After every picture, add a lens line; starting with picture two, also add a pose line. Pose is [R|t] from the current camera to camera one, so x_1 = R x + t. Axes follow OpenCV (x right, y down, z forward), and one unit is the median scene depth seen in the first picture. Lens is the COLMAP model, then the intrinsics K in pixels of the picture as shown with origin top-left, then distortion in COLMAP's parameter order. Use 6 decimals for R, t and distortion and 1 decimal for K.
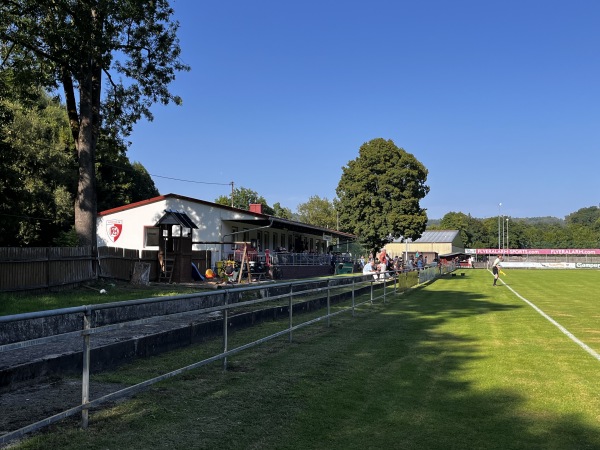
lens RADIAL K [[726.8, 0, 300.0], [0, 726.8, 225.0], [0, 0, 1]] dist [0.063048, -0.010754]
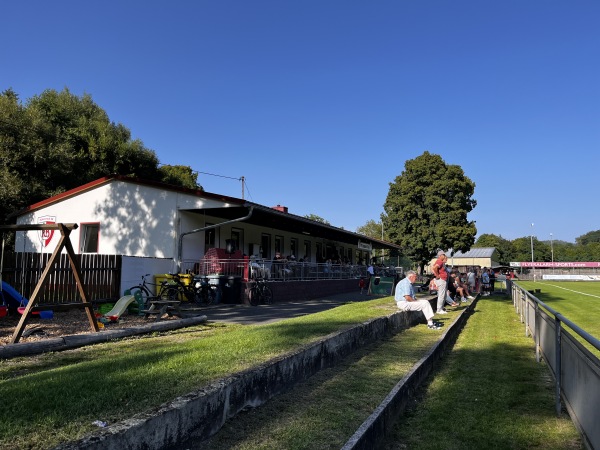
lens RADIAL K [[452.8, 0, 300.0], [0, 452.8, 225.0], [0, 0, 1]] dist [0.002134, -0.003202]
pose [[0.987328, -0.015448, -0.157942, 0.035862], [0.006501, 0.998353, -0.057004, 0.017223], [0.158562, 0.055255, 0.985802, 0.361405]]
